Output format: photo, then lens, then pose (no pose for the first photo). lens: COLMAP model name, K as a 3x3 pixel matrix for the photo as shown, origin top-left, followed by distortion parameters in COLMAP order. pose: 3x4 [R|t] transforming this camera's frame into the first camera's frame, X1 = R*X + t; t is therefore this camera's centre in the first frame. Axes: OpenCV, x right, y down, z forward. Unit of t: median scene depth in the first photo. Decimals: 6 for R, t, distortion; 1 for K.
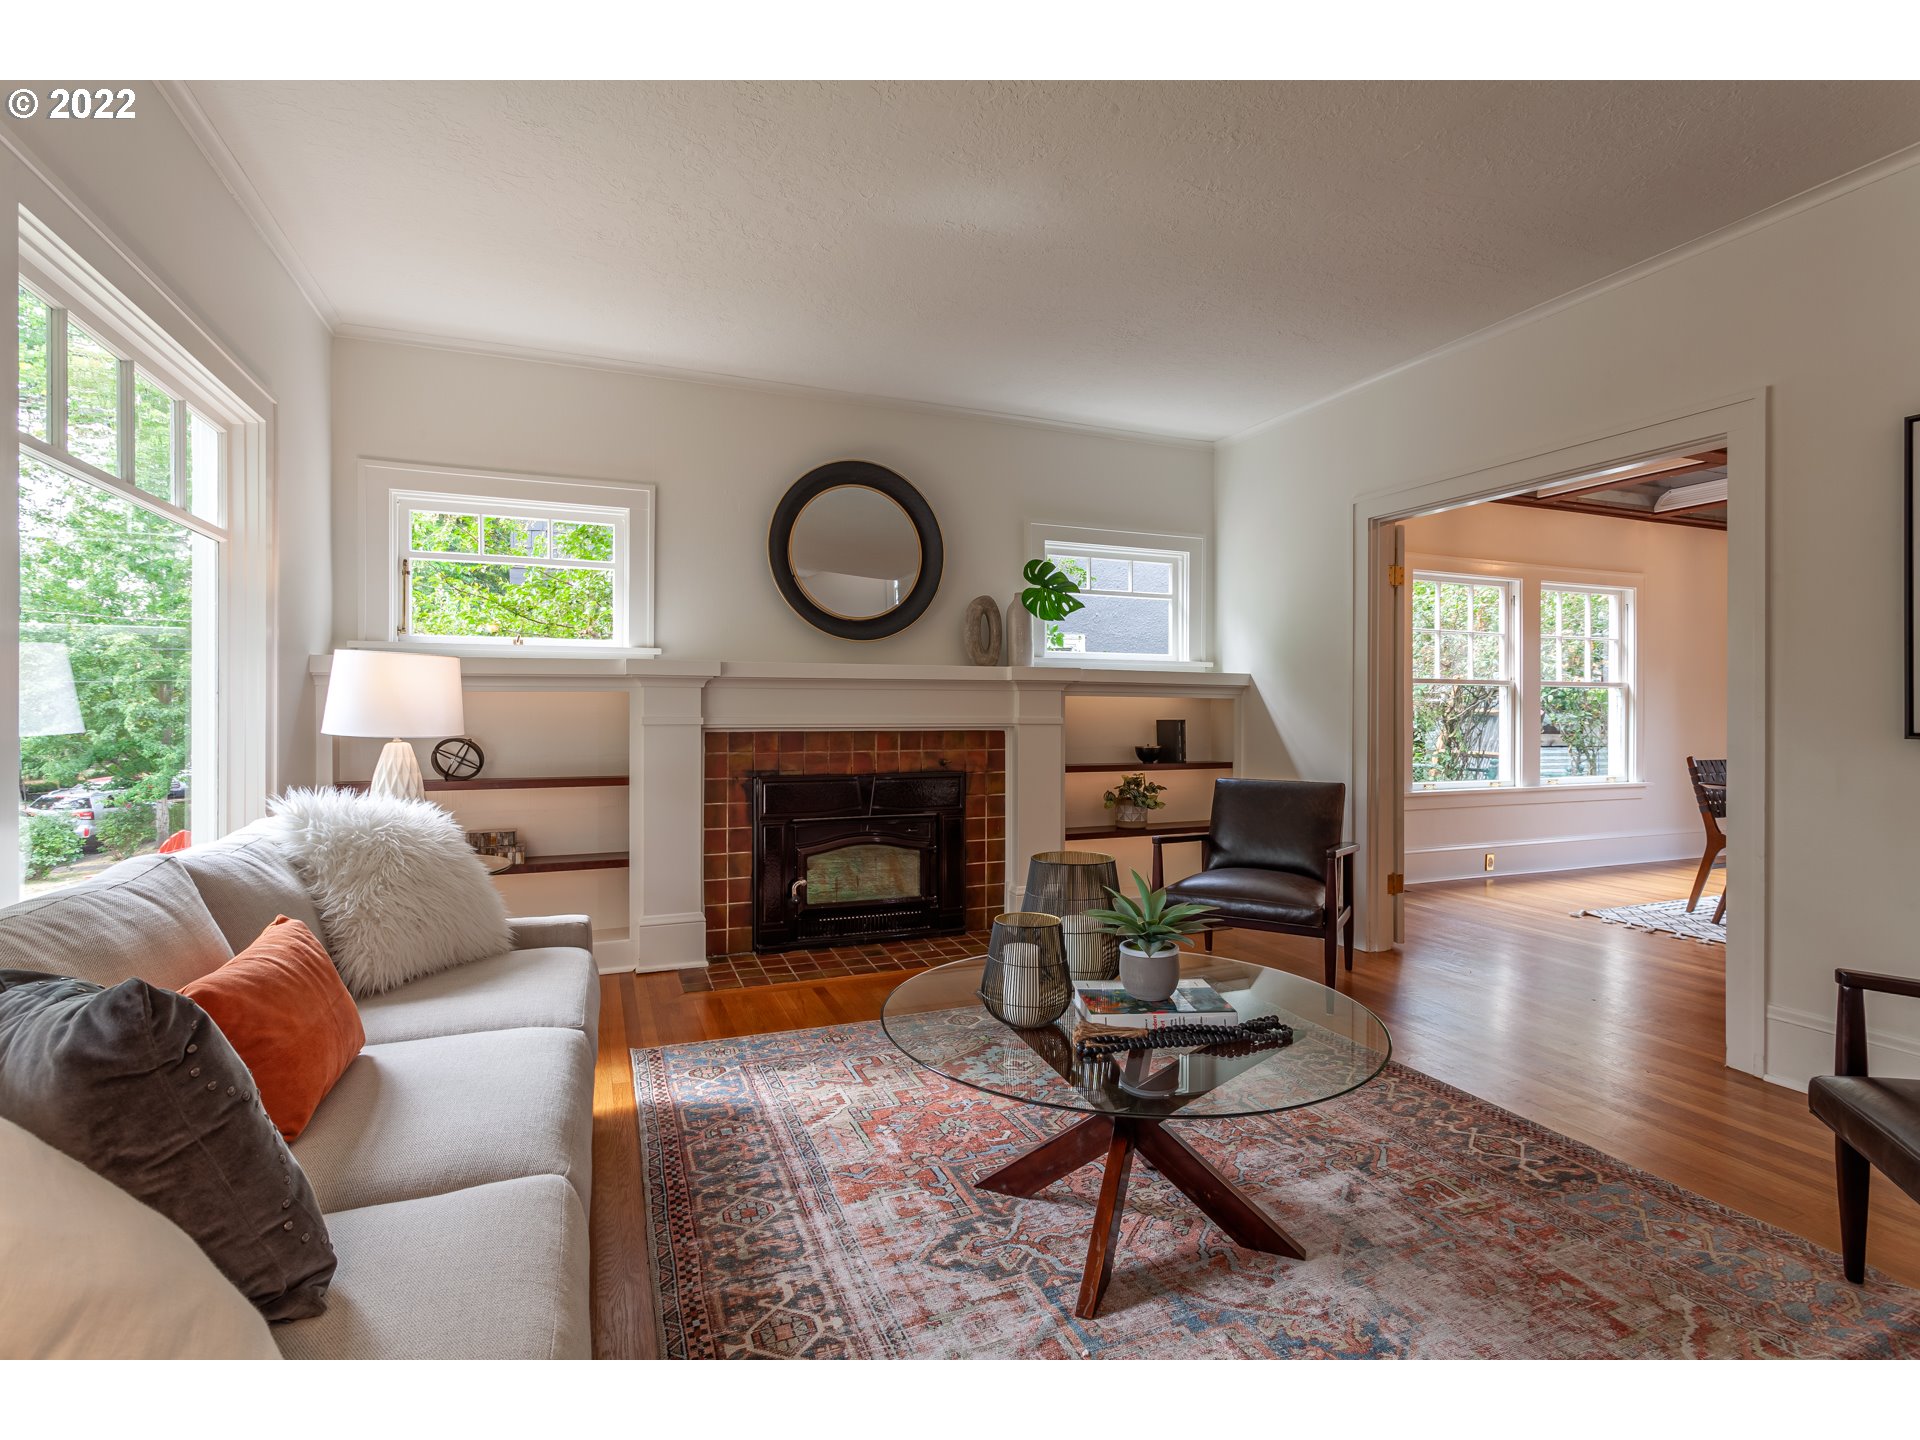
lens RADIAL K [[915.0, 0, 960.4], [0, 915.0, 716.0], [0, 0, 1]] dist [-0.001766, 0.001606]
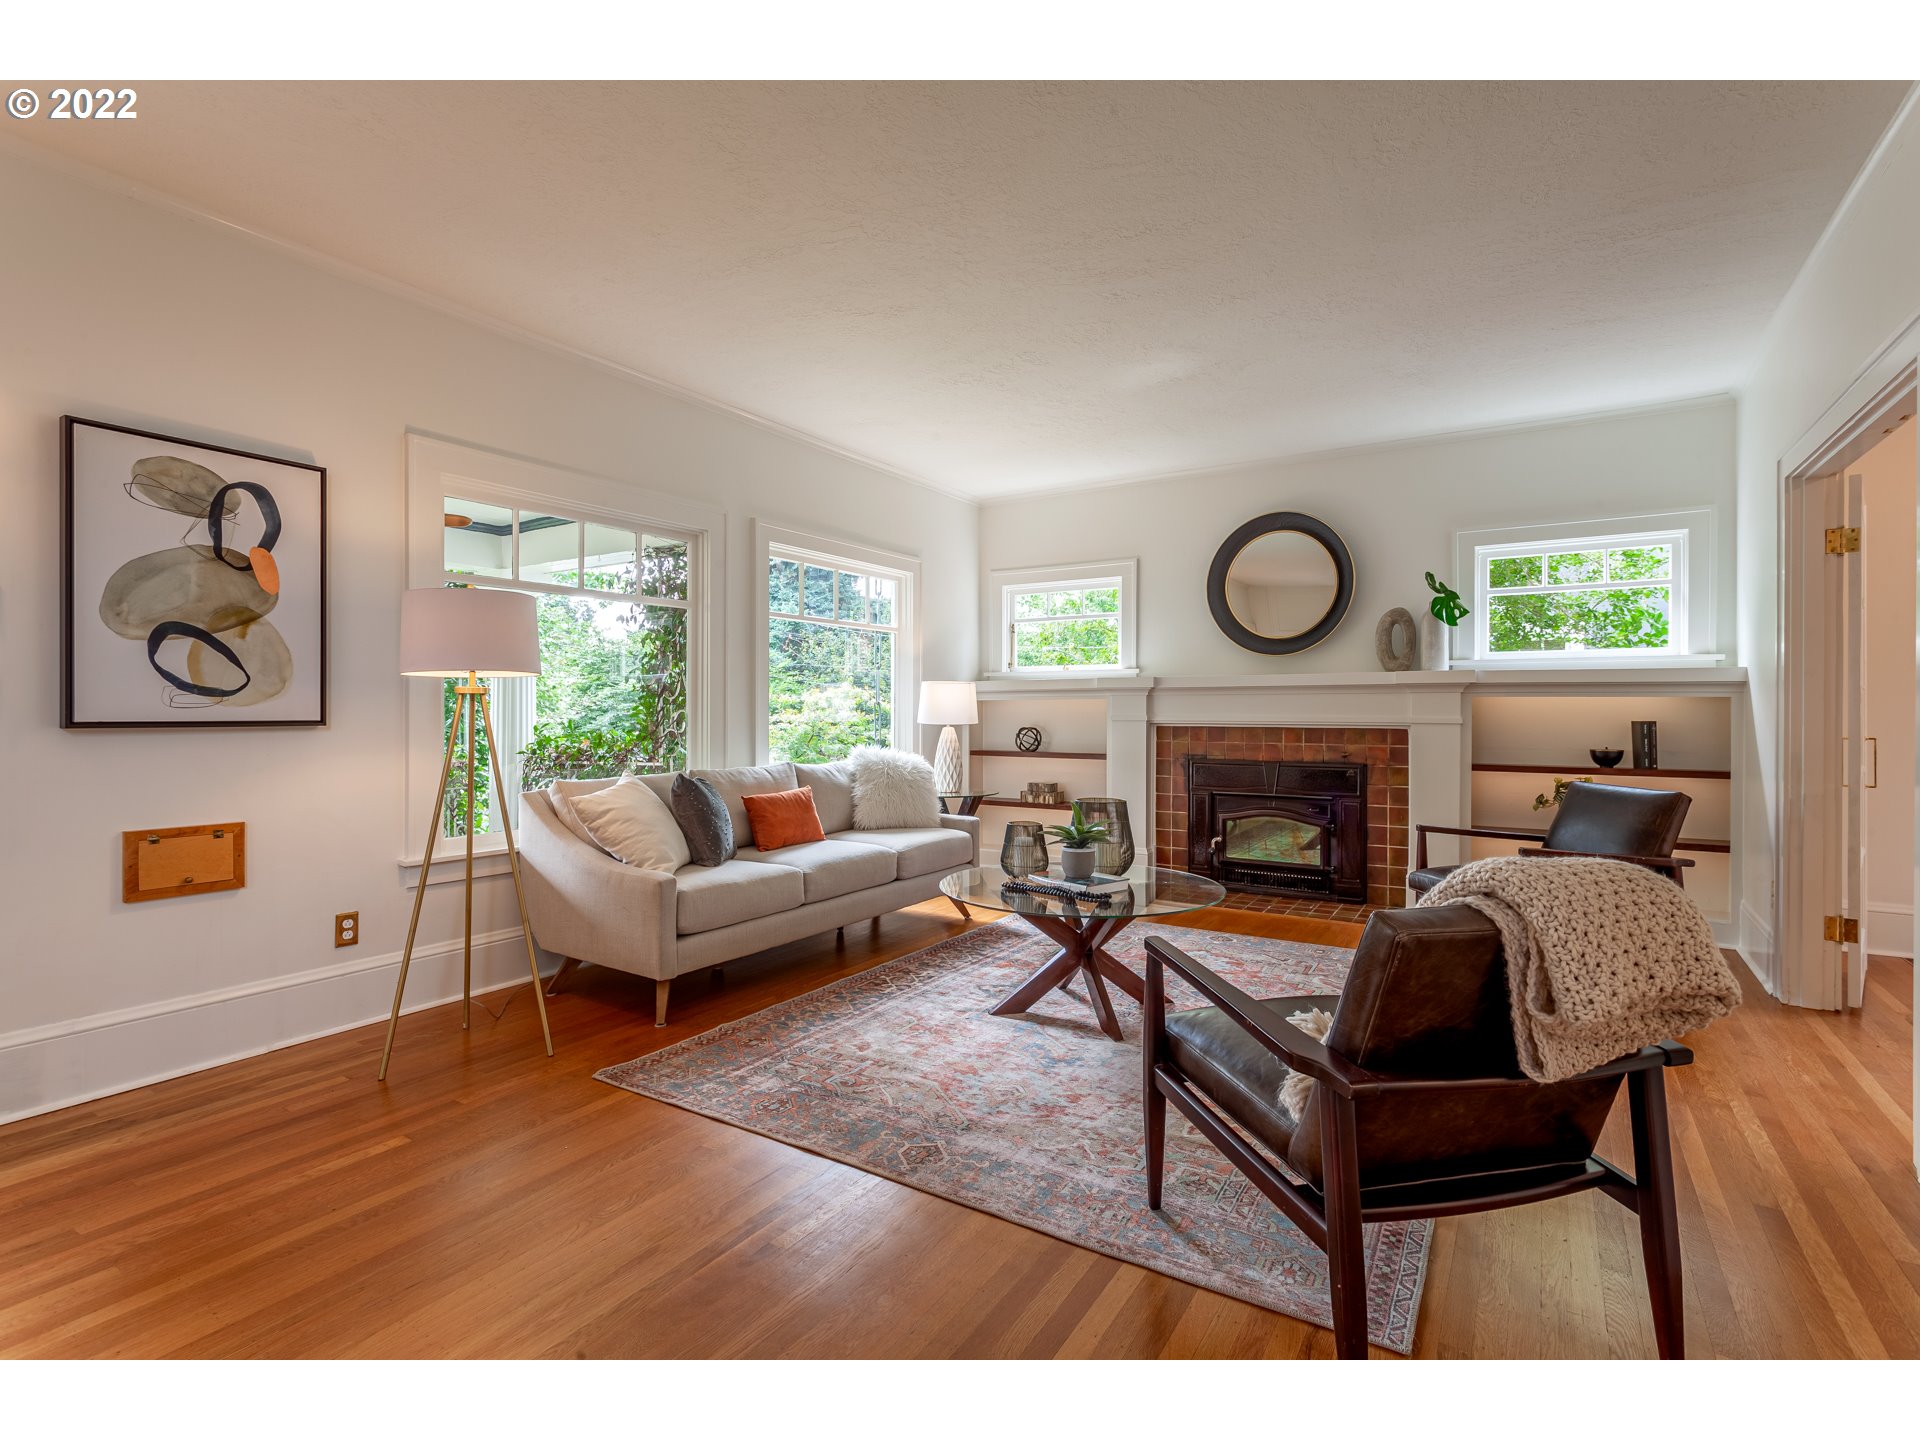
lens RADIAL K [[915.0, 0, 954.6], [0, 915.0, 712.3], [0, 0, 1]] dist [-0.001766, 0.001606]
pose [[0.575521, 0.001422, -0.817786, 1.009886], [-0.005003, 0.999986, -0.001782, 0.000566], [0.817772, 0.005117, 0.575520, -0.128149]]
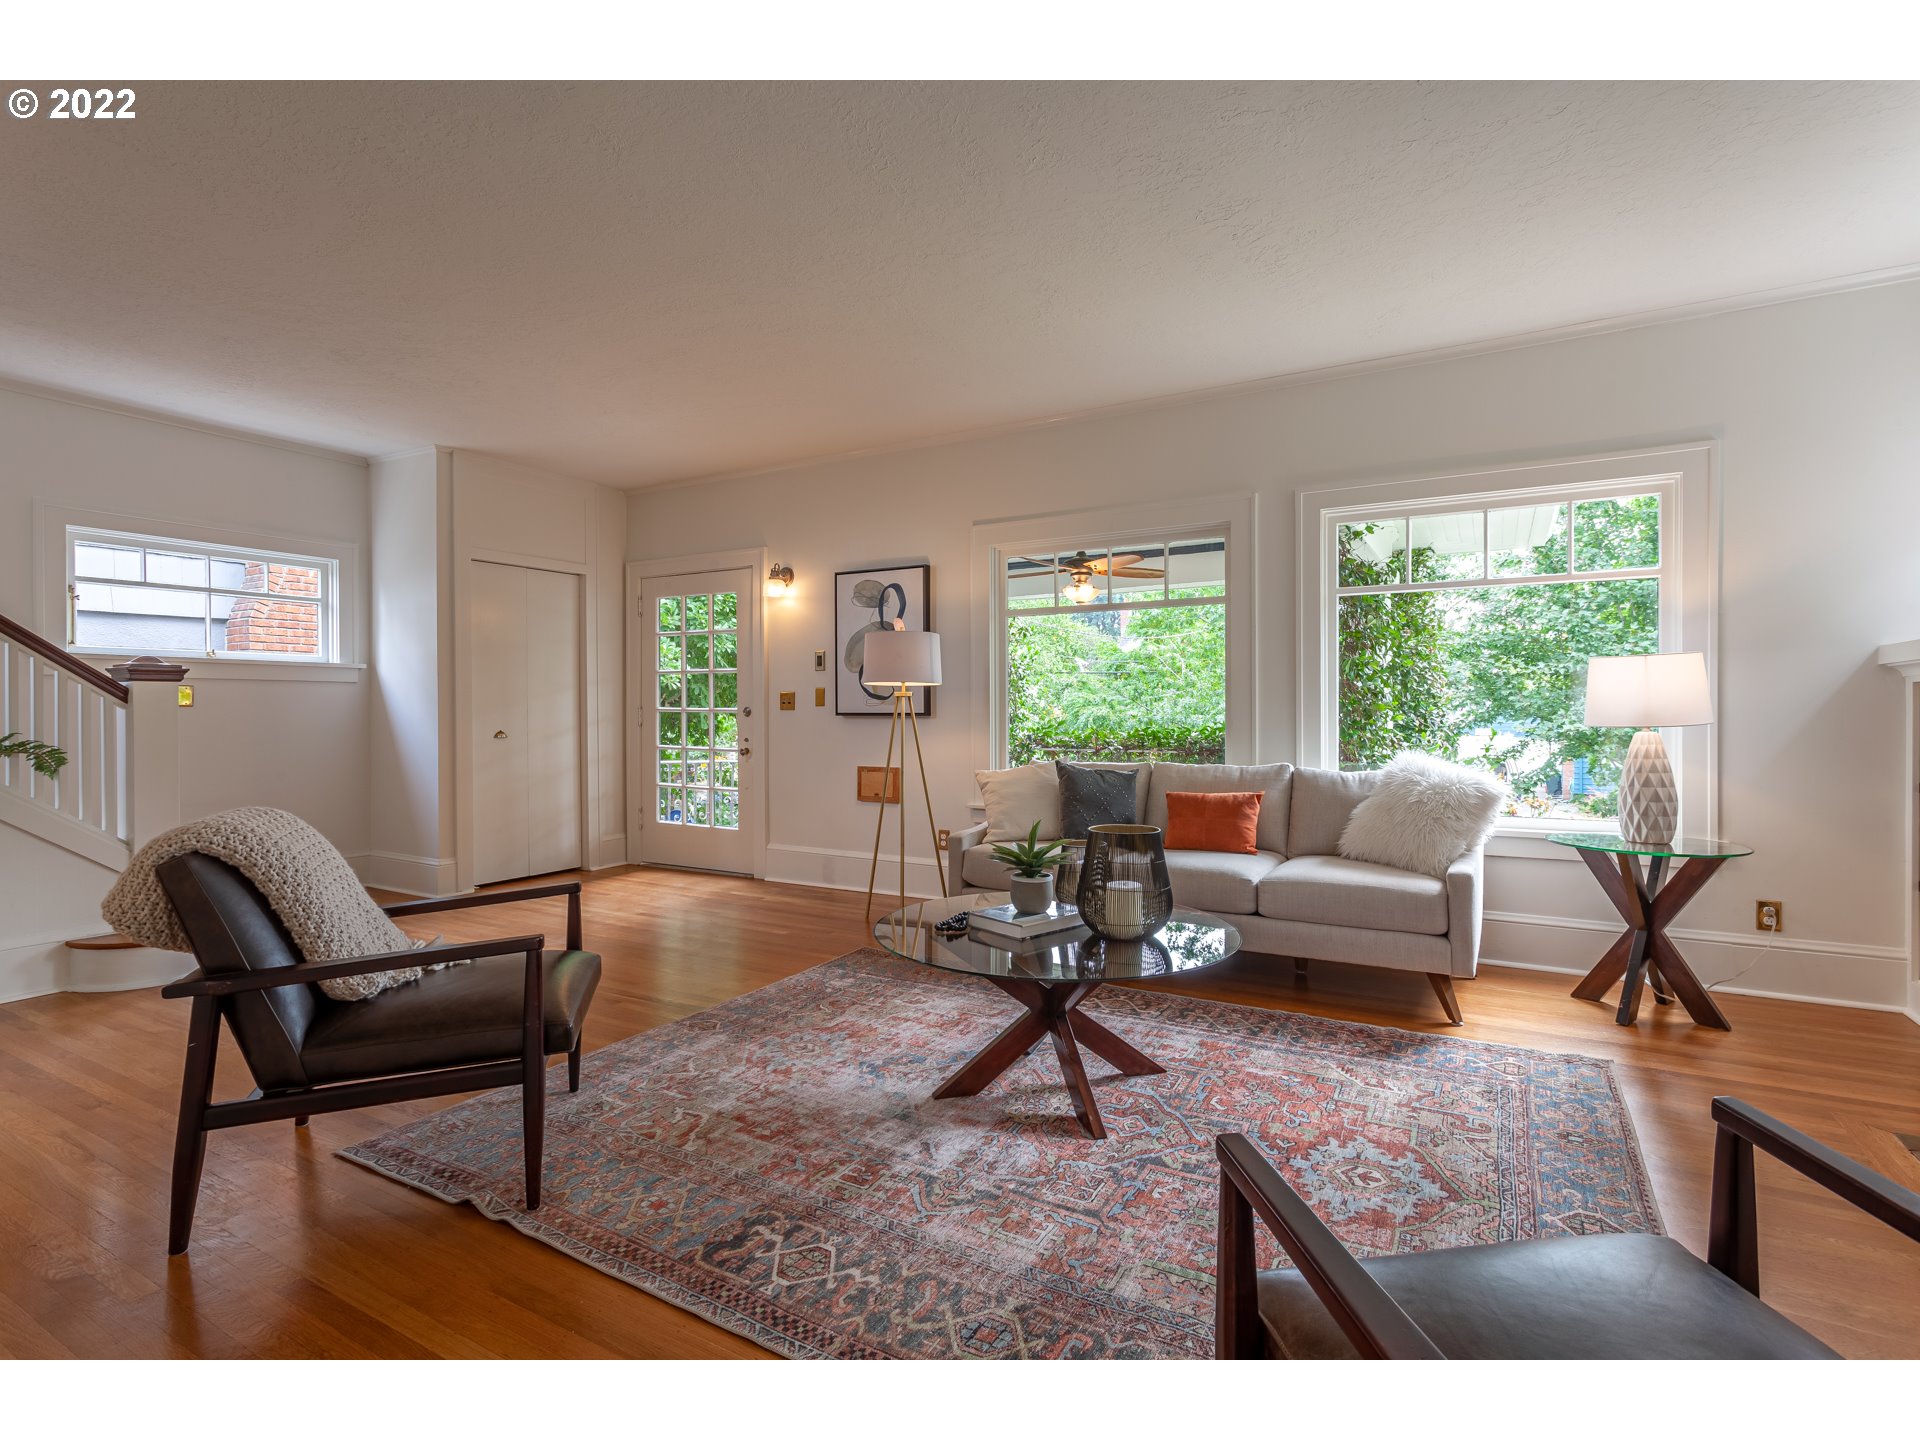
lens RADIAL K [[915.0, 0, 956.4], [0, 915.0, 708.7], [0, 0, 1]] dist [-0.001766, 0.001606]
pose [[-0.788119, 0.004323, -0.615508, 0.780614], [0.001571, 0.999986, 0.005011, -0.005042], [0.615521, 0.002982, -0.788115, 1.373484]]
